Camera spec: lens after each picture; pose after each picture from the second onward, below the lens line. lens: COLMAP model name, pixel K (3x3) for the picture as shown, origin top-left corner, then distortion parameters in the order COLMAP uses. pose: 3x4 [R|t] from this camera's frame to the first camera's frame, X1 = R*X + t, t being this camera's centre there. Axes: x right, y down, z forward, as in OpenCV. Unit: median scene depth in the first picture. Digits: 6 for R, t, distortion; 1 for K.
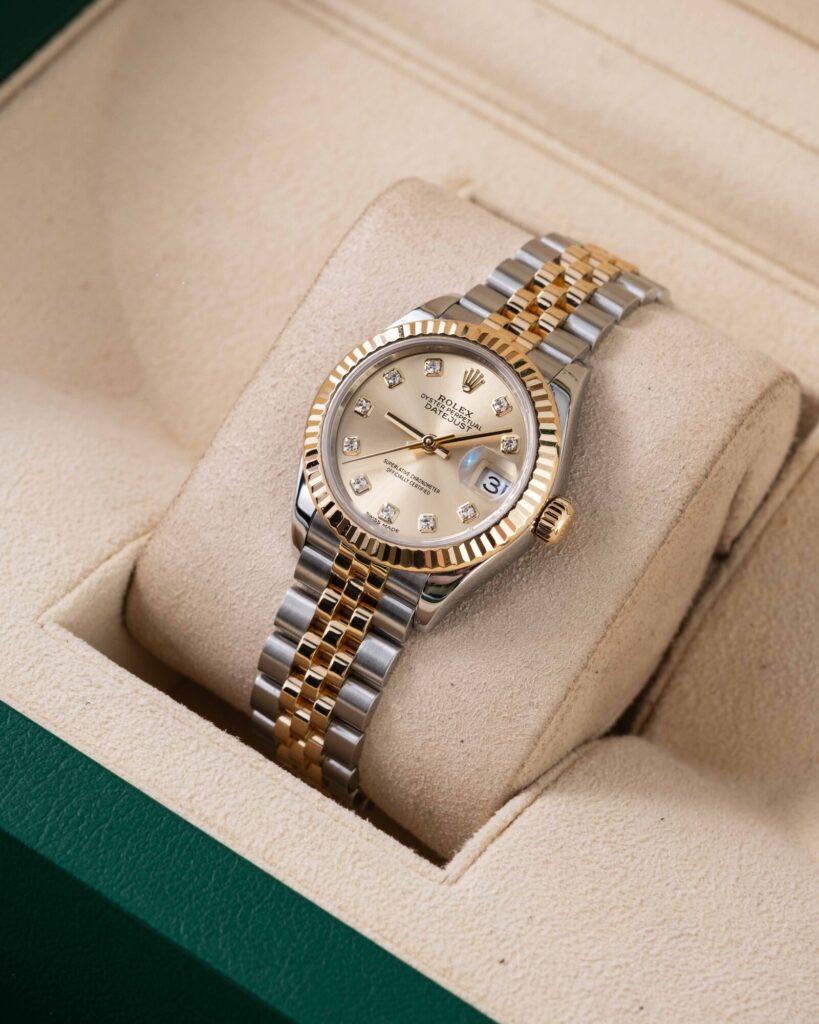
lens RADIAL K [[4305.3, 0, 409.5], [0, 4305.3, 512.0], [0, 0, 1]] dist [0.397486, -7.198003]
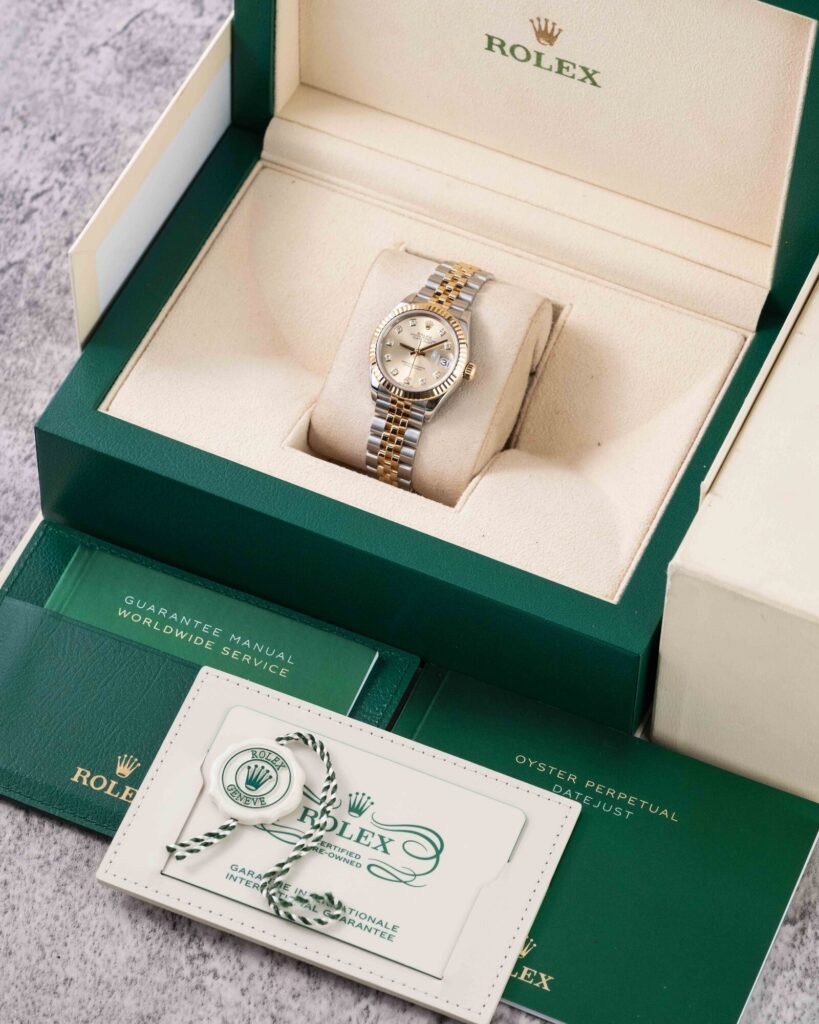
lens RADIAL K [[4305.3, 0, 409.5], [0, 4305.3, 512.0], [0, 0, 1]] dist [0.397486, -7.198003]
pose [[0.980678, -0.187734, 0.055009, -0.160221], [0.185875, 0.981869, 0.037195, -0.018195], [-0.060995, -0.026251, 0.997793, -1.592015]]
